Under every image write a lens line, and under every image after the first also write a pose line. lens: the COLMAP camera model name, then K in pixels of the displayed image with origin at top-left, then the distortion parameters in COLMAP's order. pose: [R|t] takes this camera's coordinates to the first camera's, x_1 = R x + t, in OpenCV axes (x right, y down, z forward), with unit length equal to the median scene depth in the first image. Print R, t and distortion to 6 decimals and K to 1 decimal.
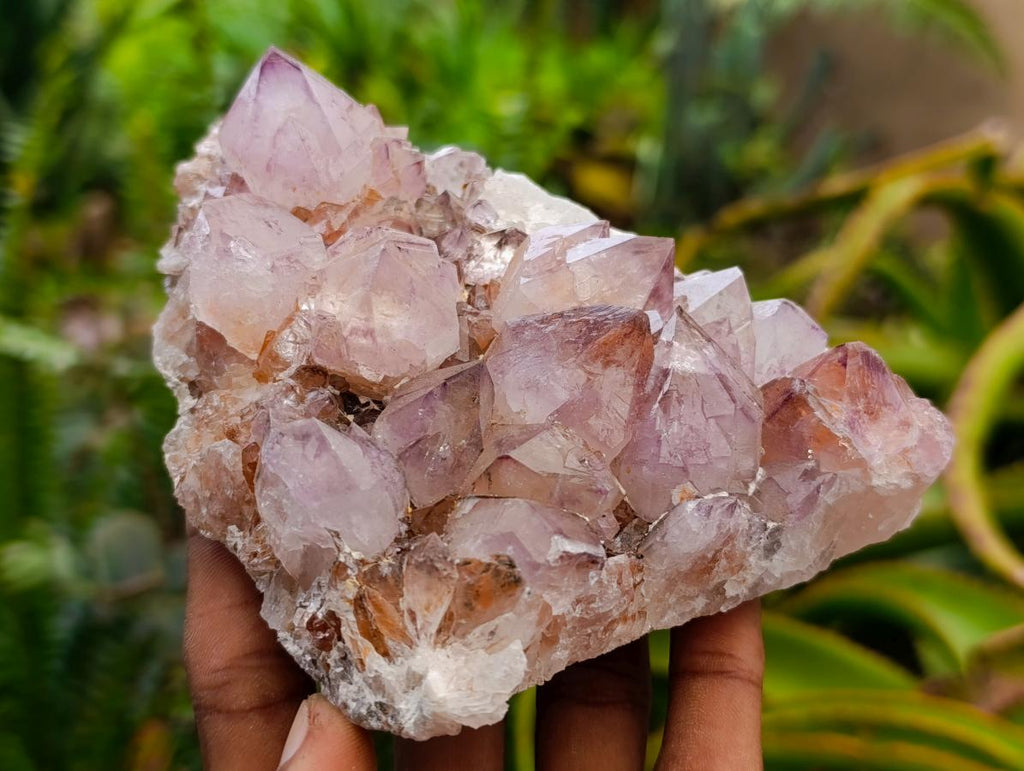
lens RADIAL K [[1502.6, 0, 512.0], [0, 1502.6, 385.5], [0, 0, 1]] dist [0.263363, -1.277117]
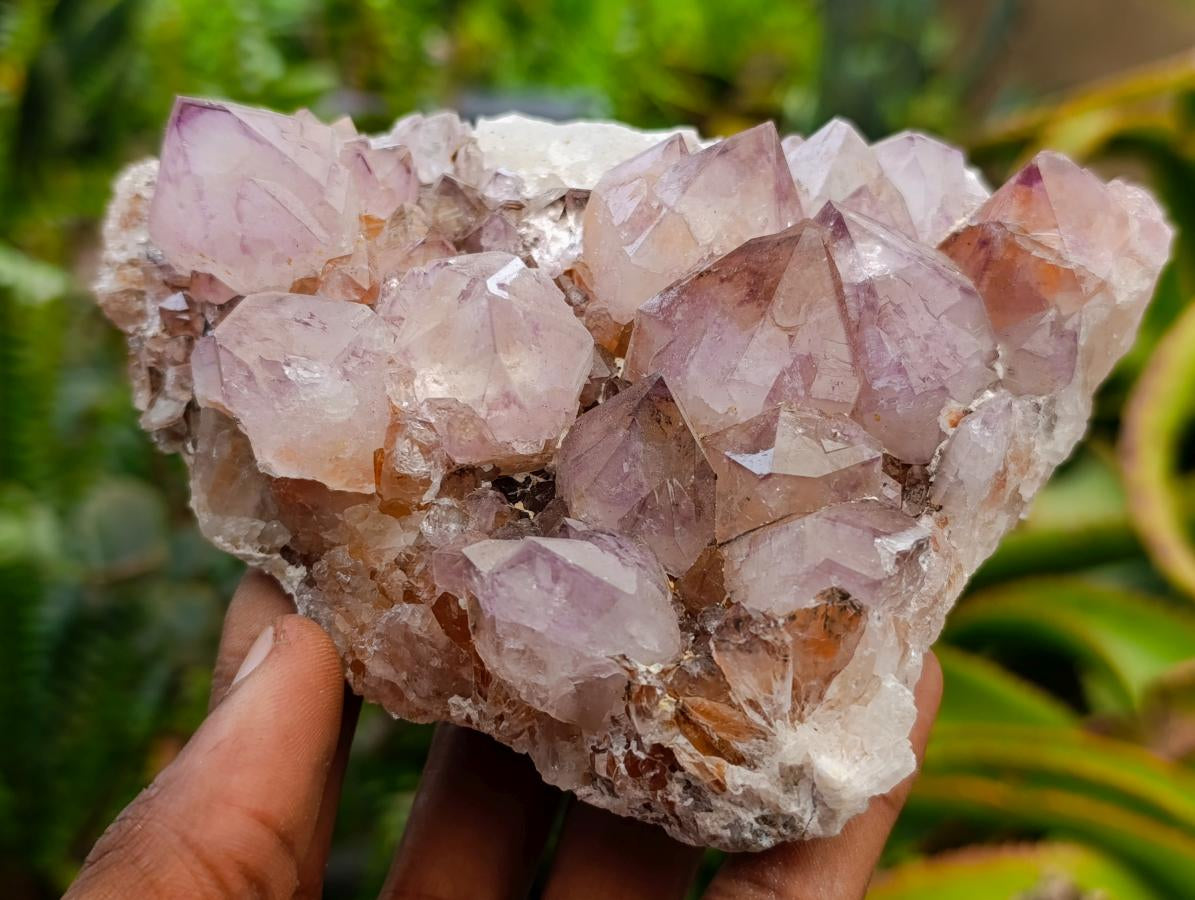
lens RADIAL K [[1753.6, 0, 597.5], [0, 1753.6, 450.0], [0, 0, 1]] dist [0.263363, -1.277117]
pose [[0.885199, -0.434450, 0.166363, -0.209444], [0.406065, 0.896062, 0.179401, -0.151130], [-0.227013, -0.091251, 0.969607, 0.109696]]
